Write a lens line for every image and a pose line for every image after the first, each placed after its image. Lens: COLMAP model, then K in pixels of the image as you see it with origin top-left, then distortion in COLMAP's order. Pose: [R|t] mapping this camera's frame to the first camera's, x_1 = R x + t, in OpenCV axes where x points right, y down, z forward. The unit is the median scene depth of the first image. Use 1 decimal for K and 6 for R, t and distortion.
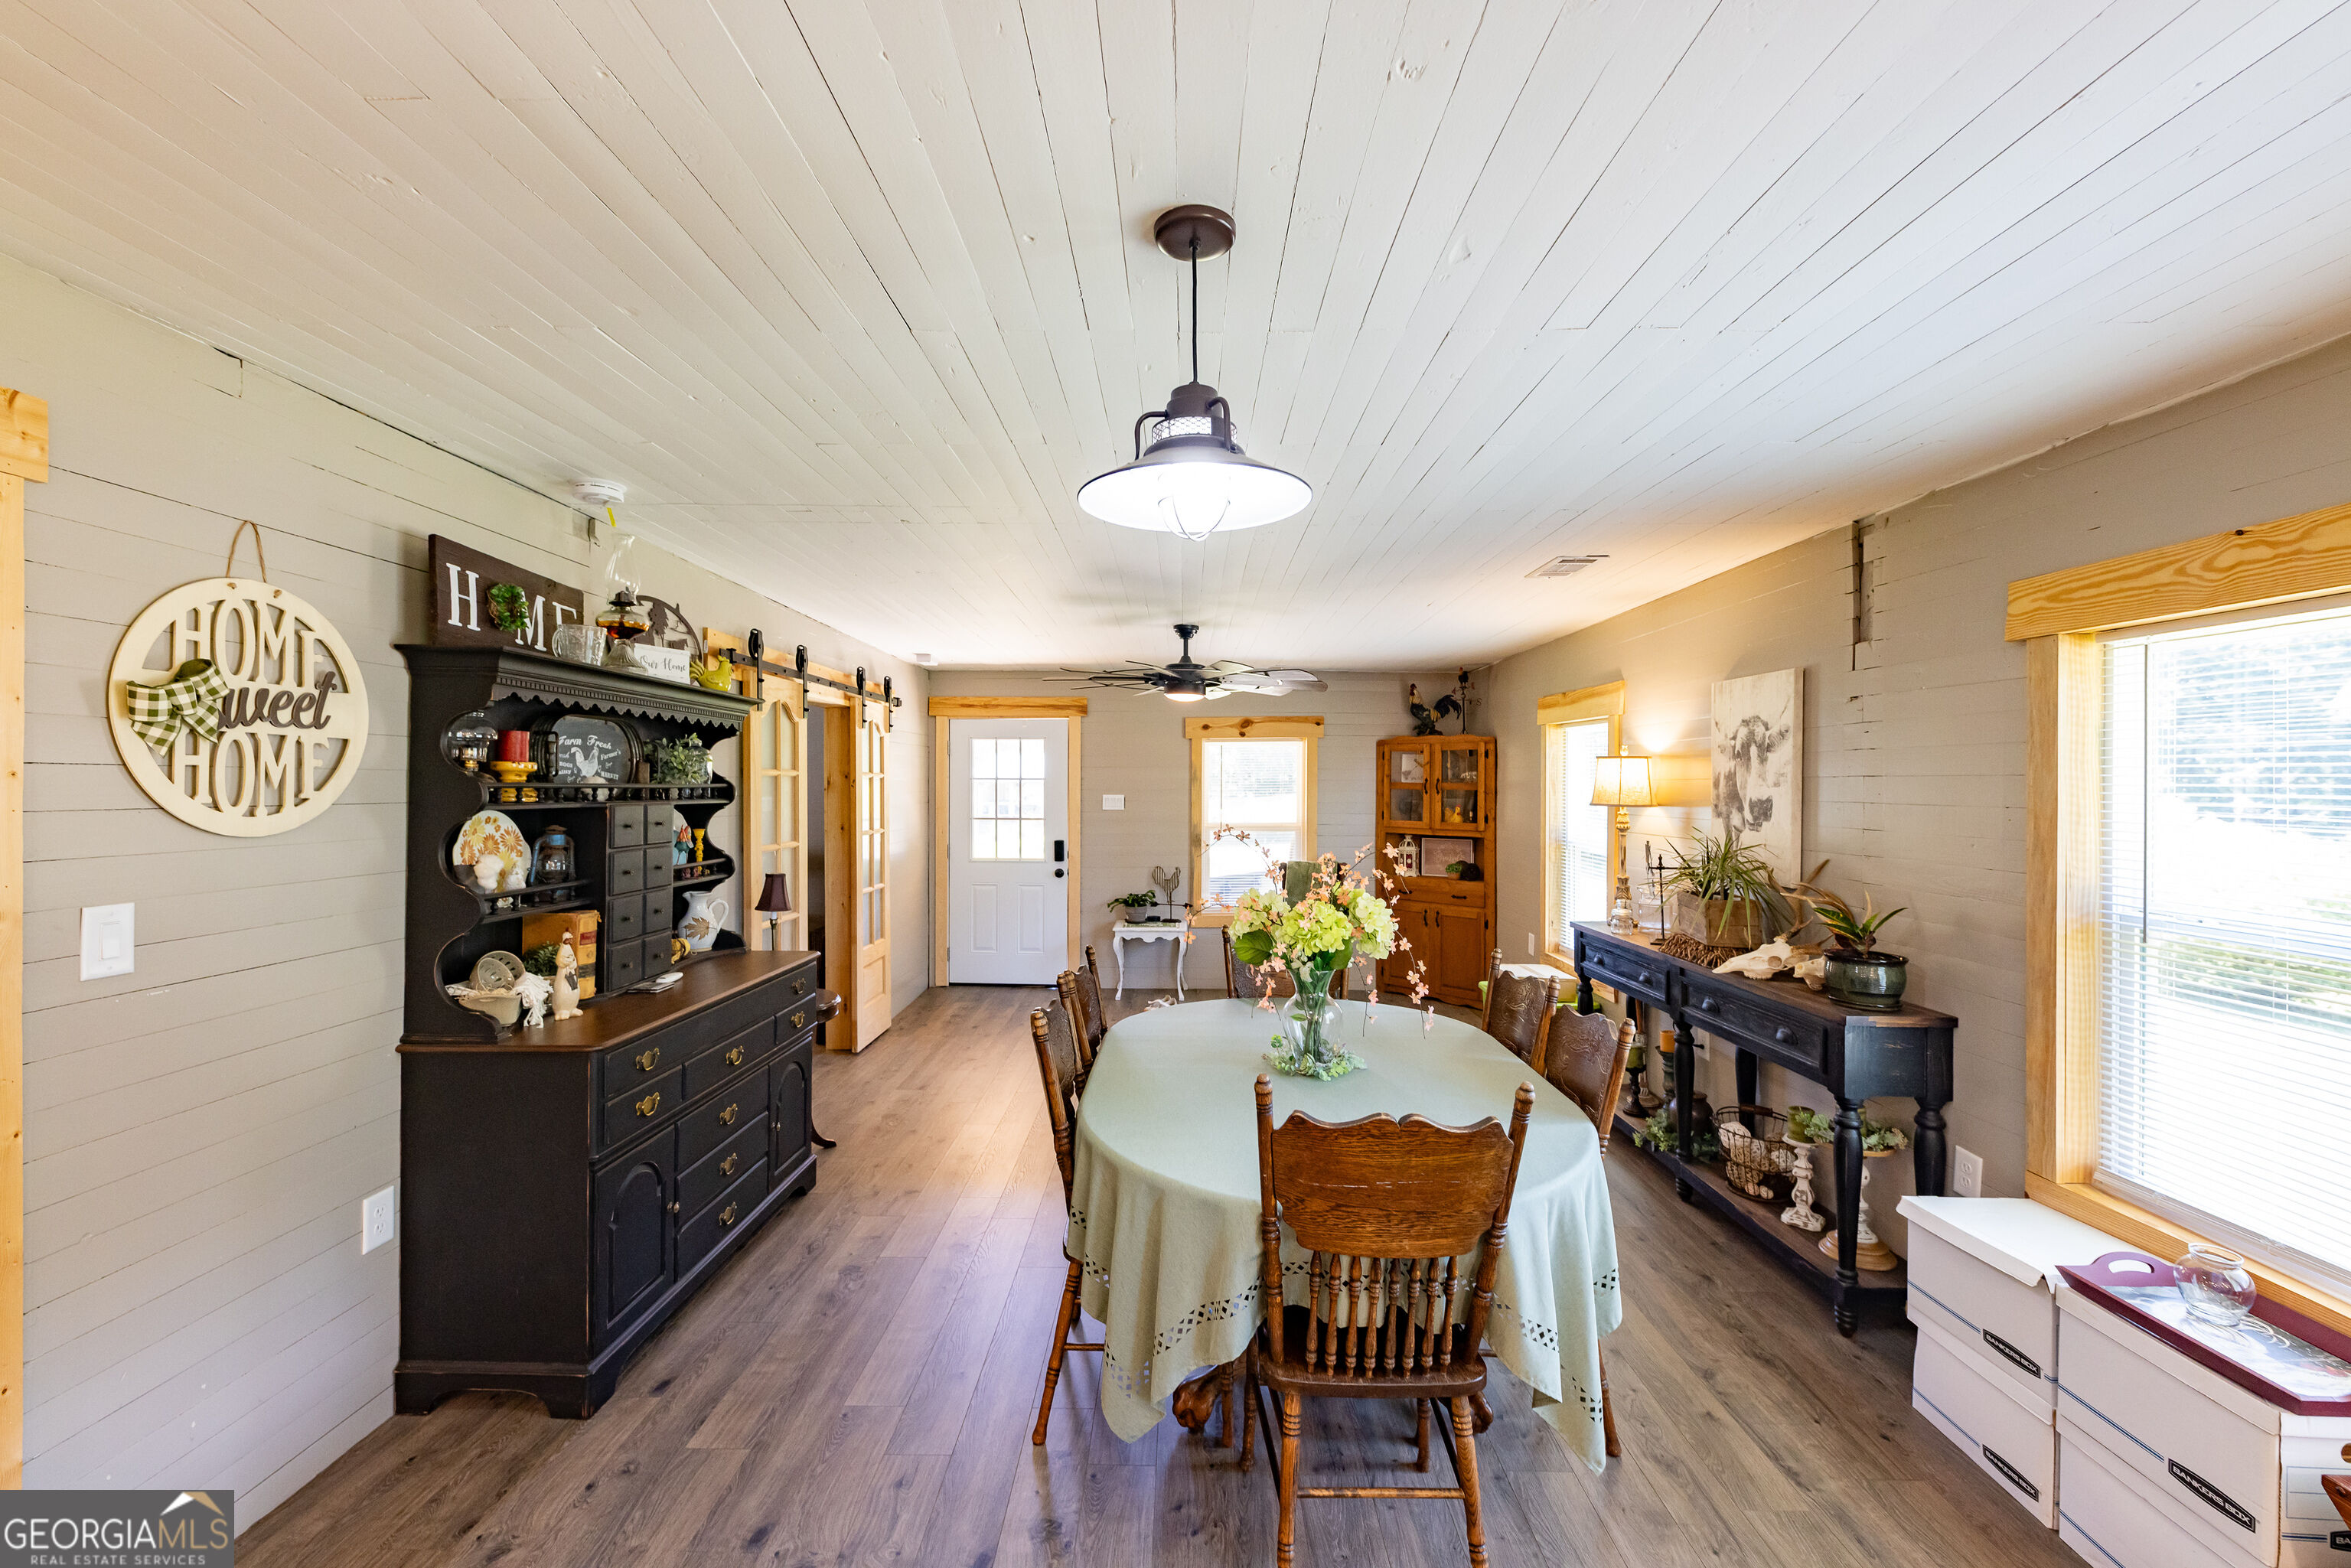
lens RADIAL K [[944.3, 0, 1176.7], [0, 944.3, 778.7], [0, 0, 1]] dist [0.006959, -0.001450]
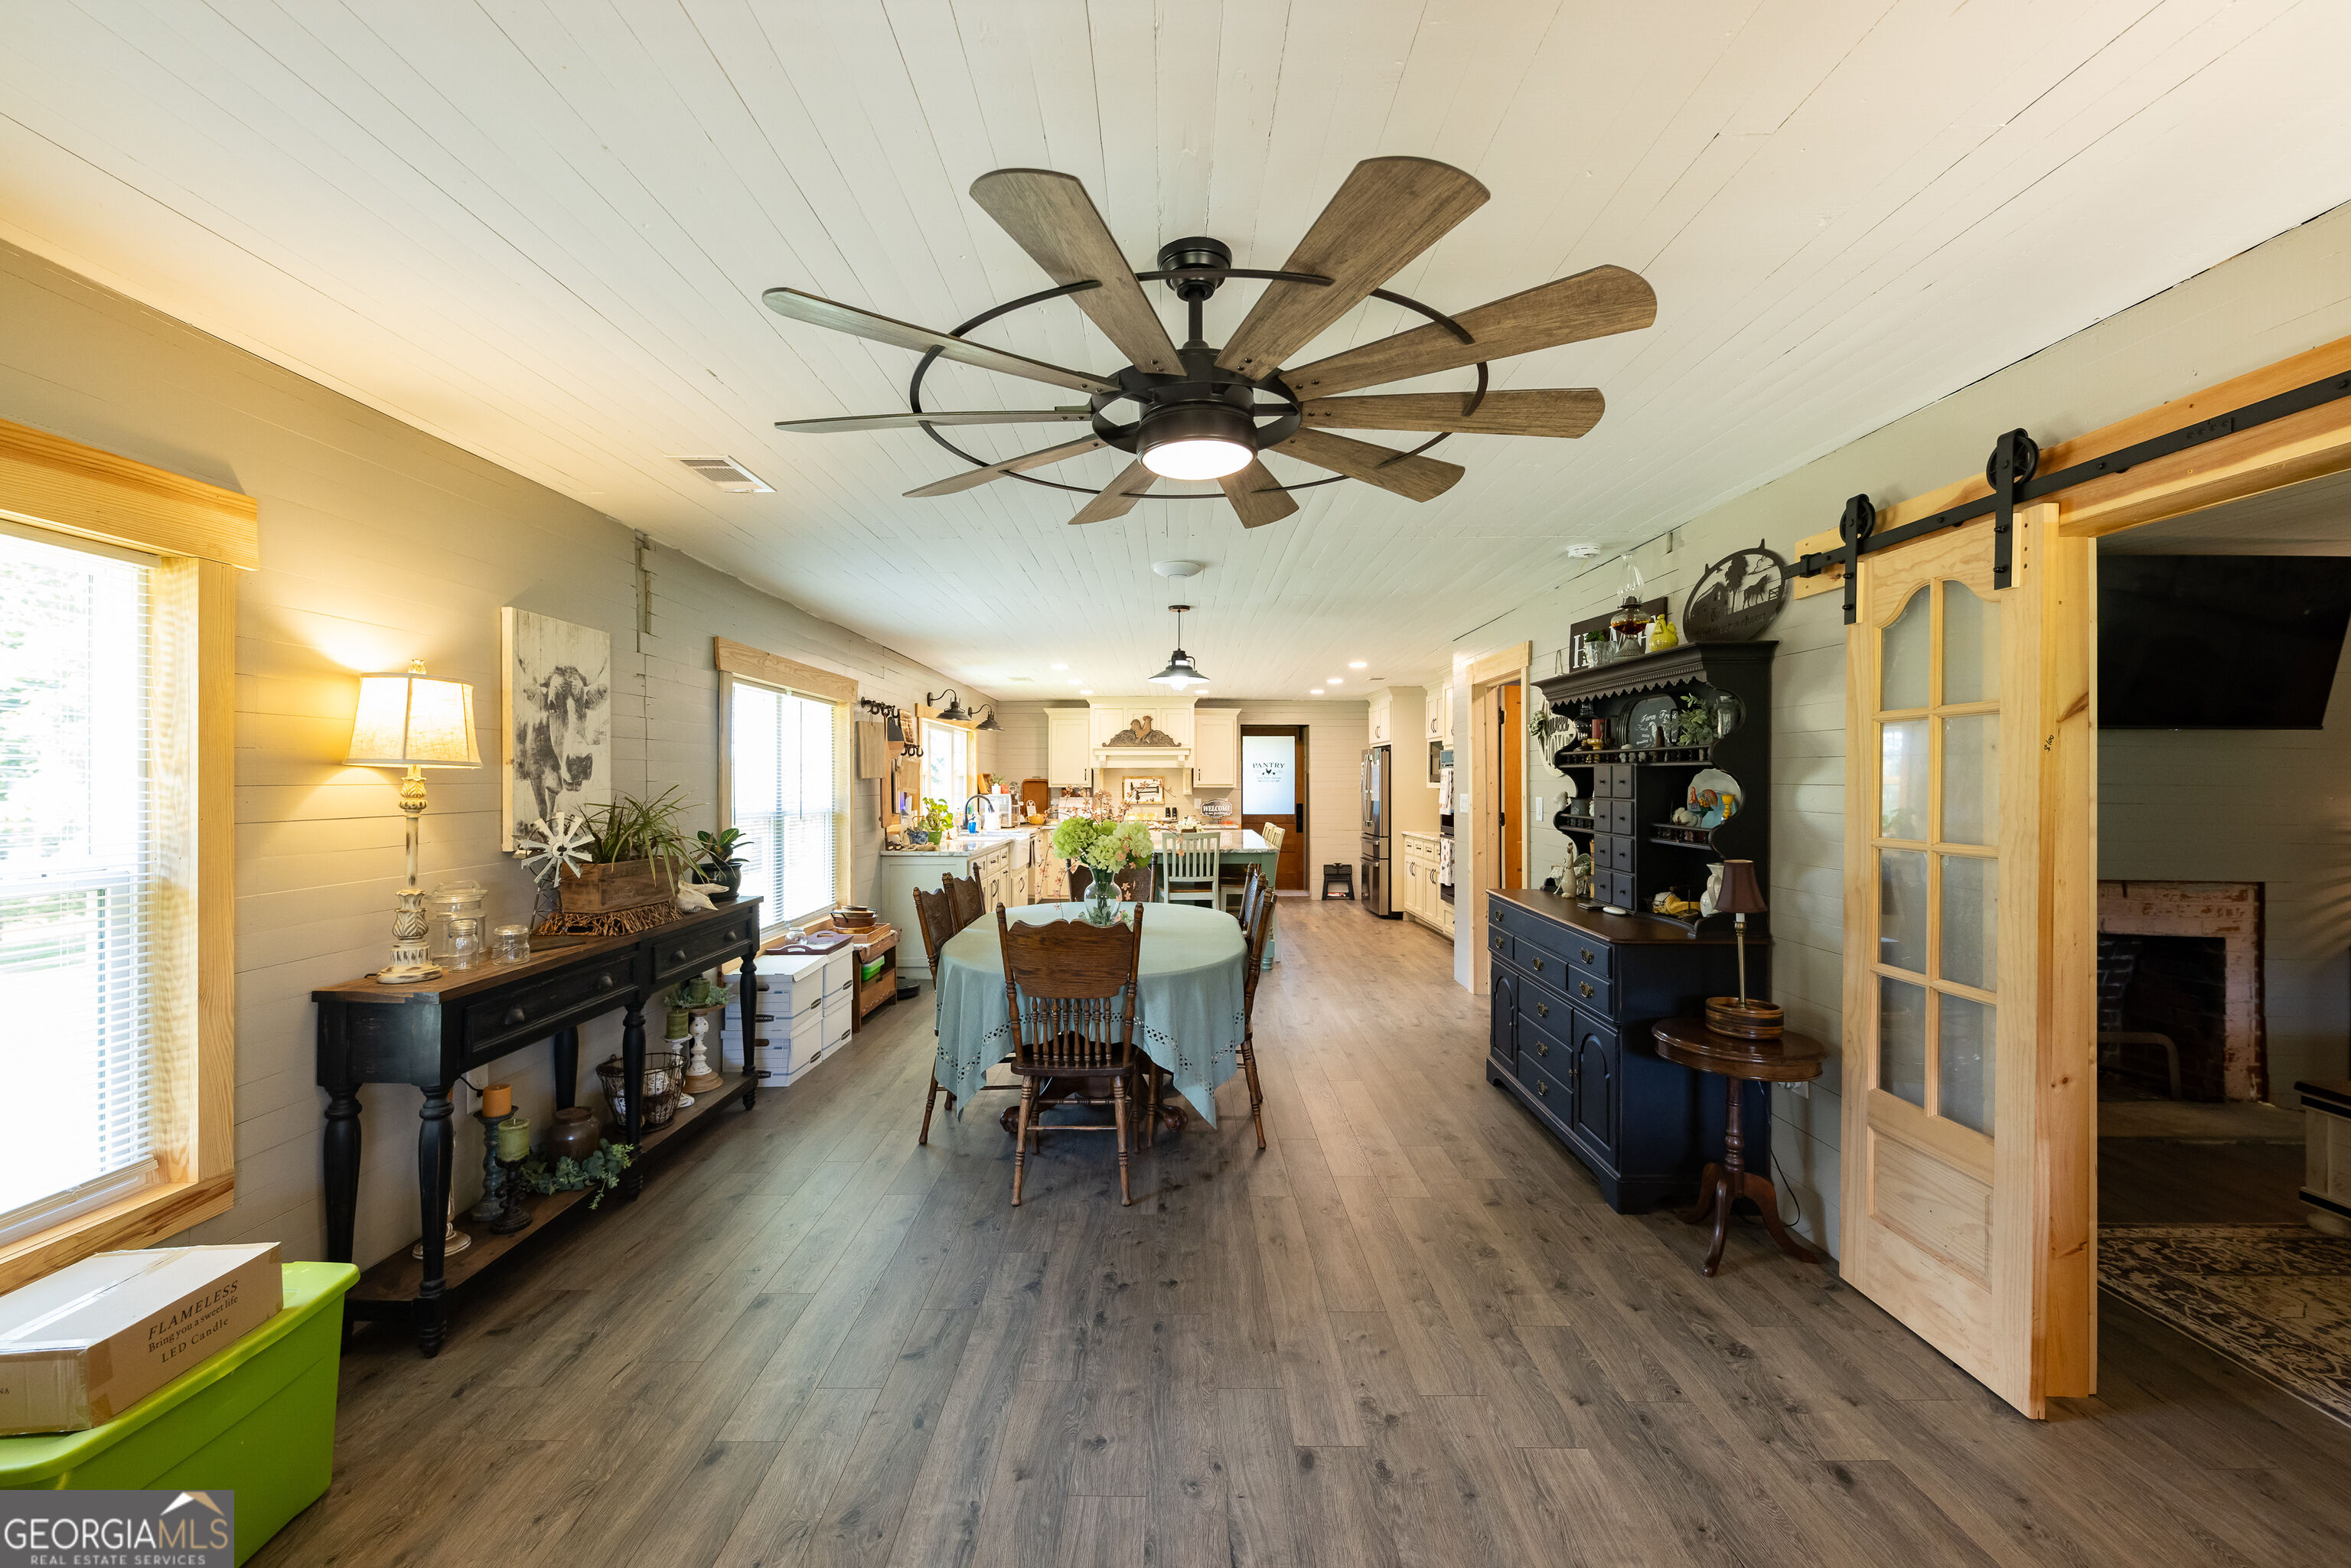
lens RADIAL K [[944.3, 0, 1175.8], [0, 944.3, 784.2], [0, 0, 1]] dist [0.006959, -0.001450]
pose [[-0.999958, -0.003861, -0.008368, 0.026219], [-0.003865, 0.999992, 0.000436, 0.046788], [0.008367, 0.000468, -0.999965, 1.970240]]
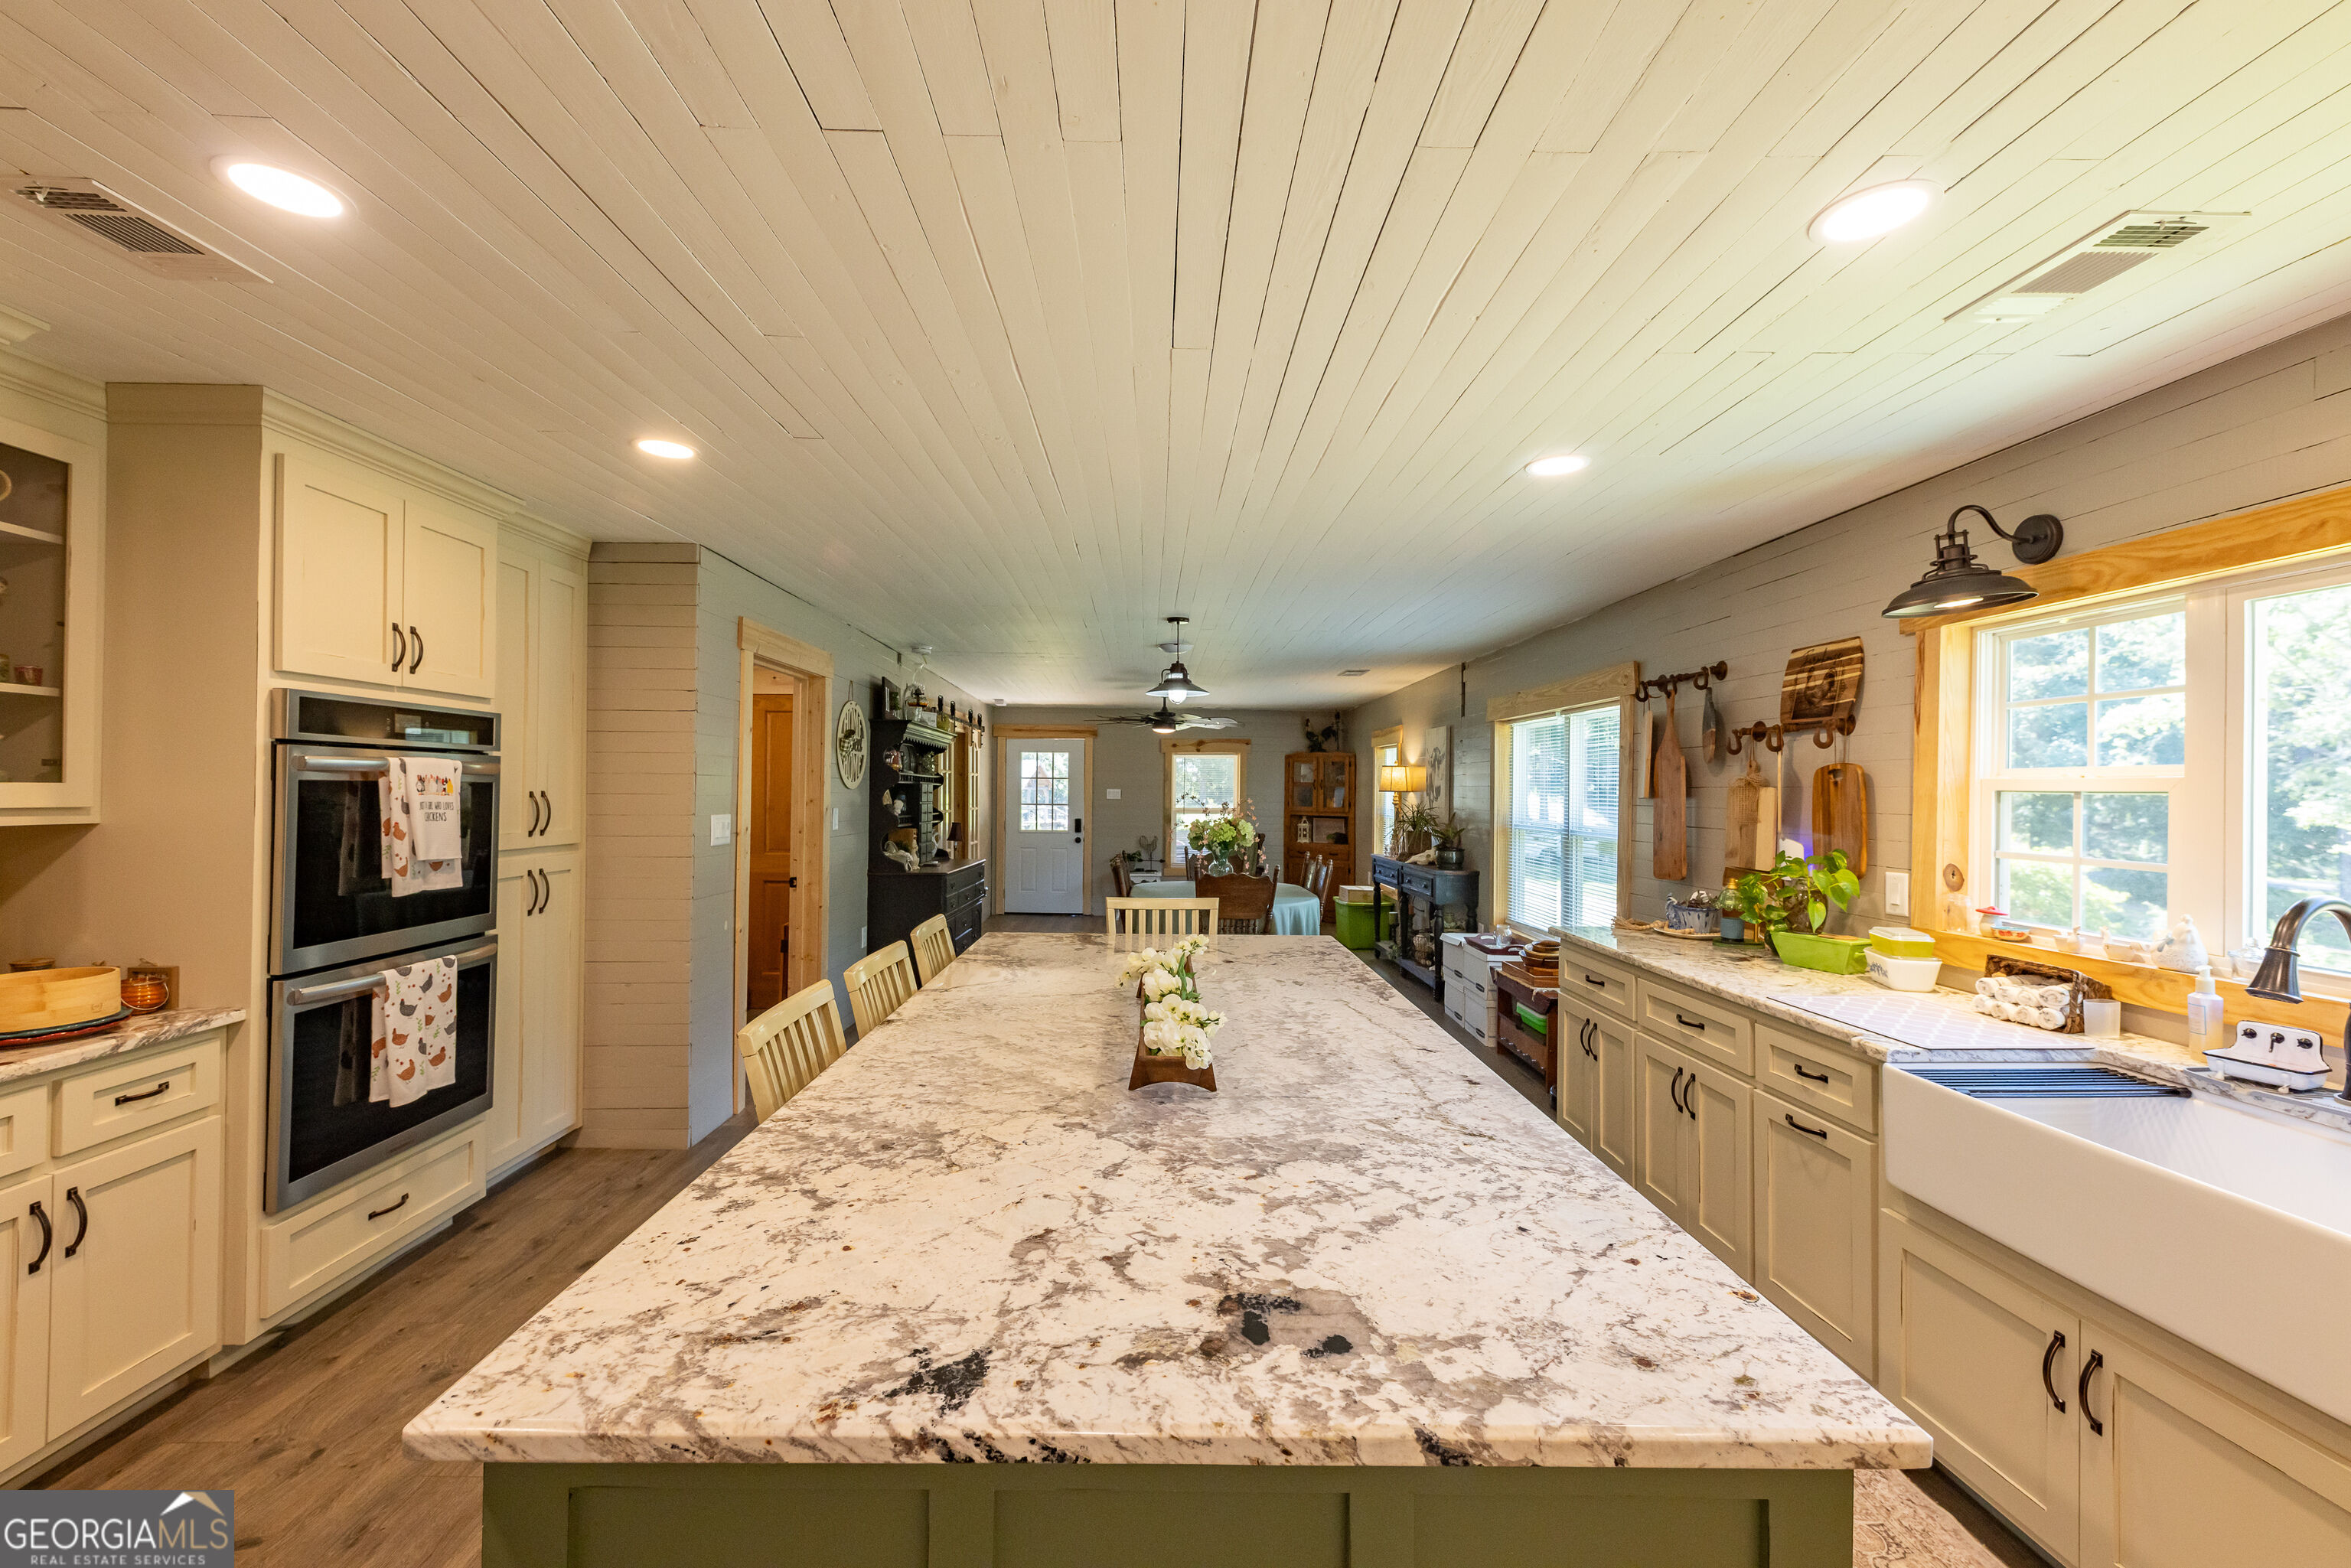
lens RADIAL K [[944.3, 0, 1171.9], [0, 944.3, 782.1], [0, 0, 1]] dist [0.006959, -0.001450]
pose [[0.999381, 0.008227, 0.034210, -0.053010], [-0.008042, 0.999952, -0.005544, 0.028552], [-0.034254, 0.005265, 0.999399, -1.107243]]
